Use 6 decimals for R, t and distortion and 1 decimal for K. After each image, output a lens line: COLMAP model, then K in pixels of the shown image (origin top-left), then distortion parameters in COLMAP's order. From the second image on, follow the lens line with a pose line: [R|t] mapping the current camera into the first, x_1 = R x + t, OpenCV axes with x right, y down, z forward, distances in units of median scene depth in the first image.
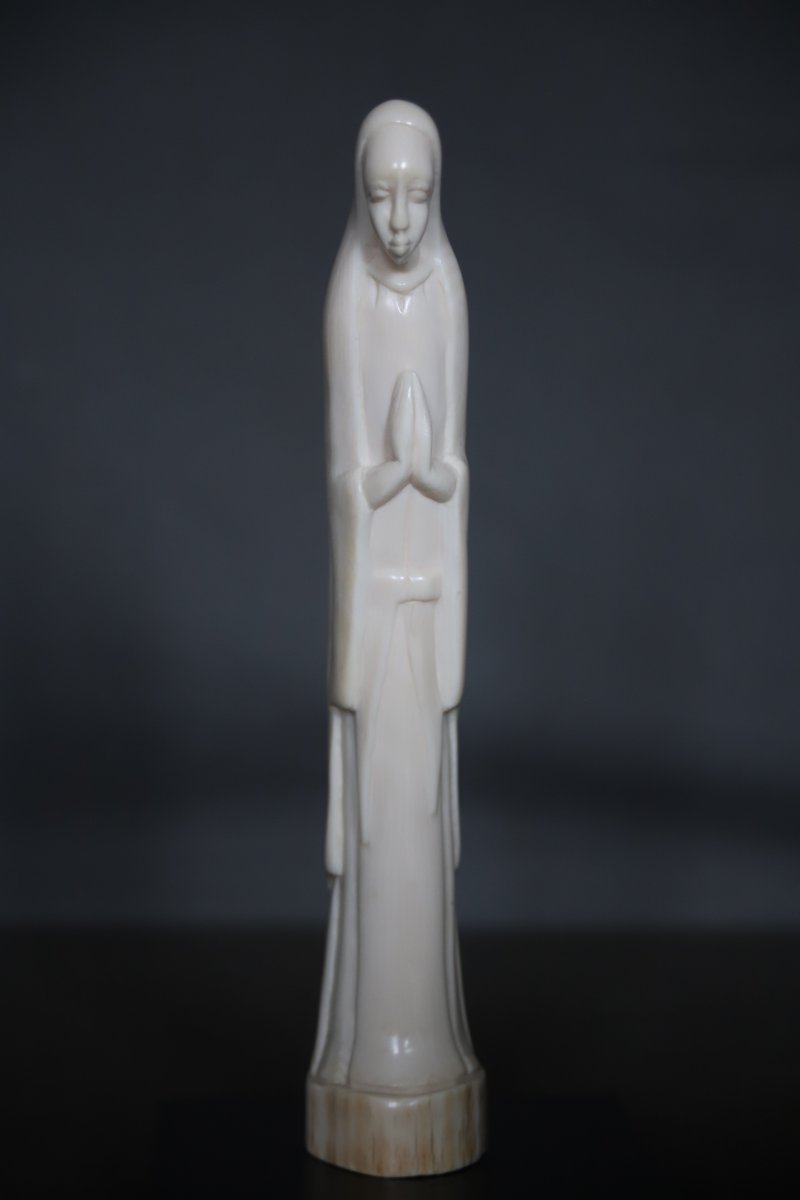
lens RADIAL K [[2708.8, 0, 413.4], [0, 2708.8, 542.2], [0, 0, 1]] dist [0.226372, 0.000000]
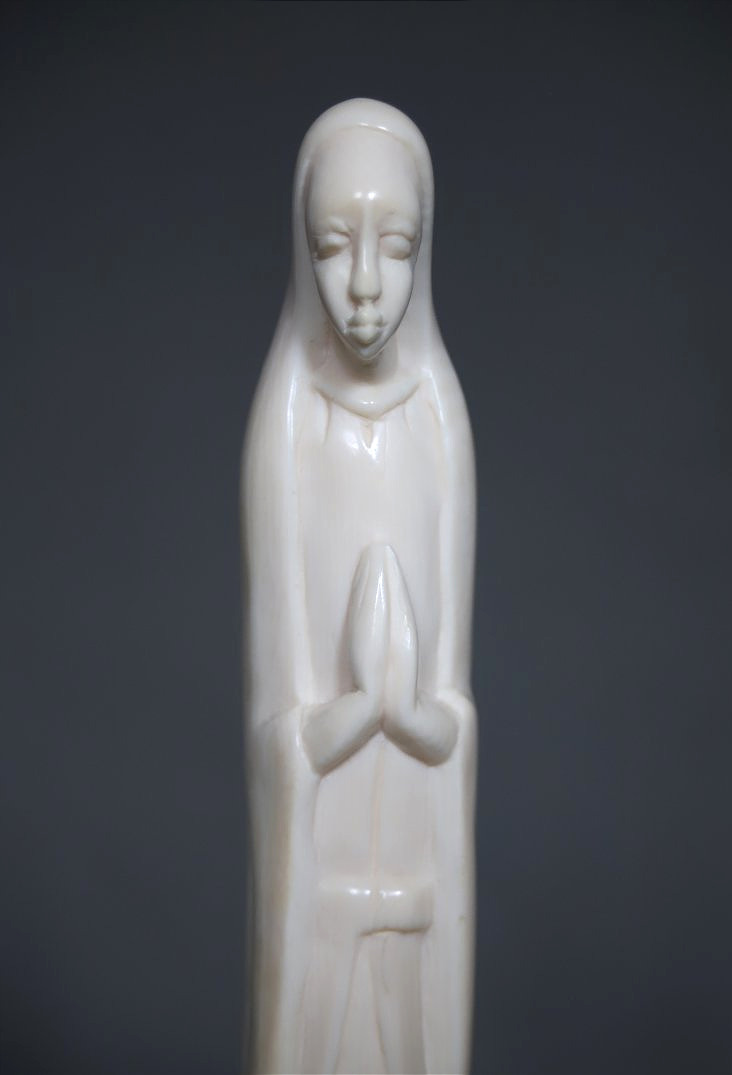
lens RADIAL K [[2631.6, 0, 375.0], [0, 2631.6, 538.2], [0, 0, 1]] dist [0.188373, 0.000000]
pose [[0.999994, 0.002533, -0.002440, -0.001252], [-0.002878, 0.988135, -0.153561, 0.025443], [0.002022, 0.153567, 0.988136, 0.407161]]
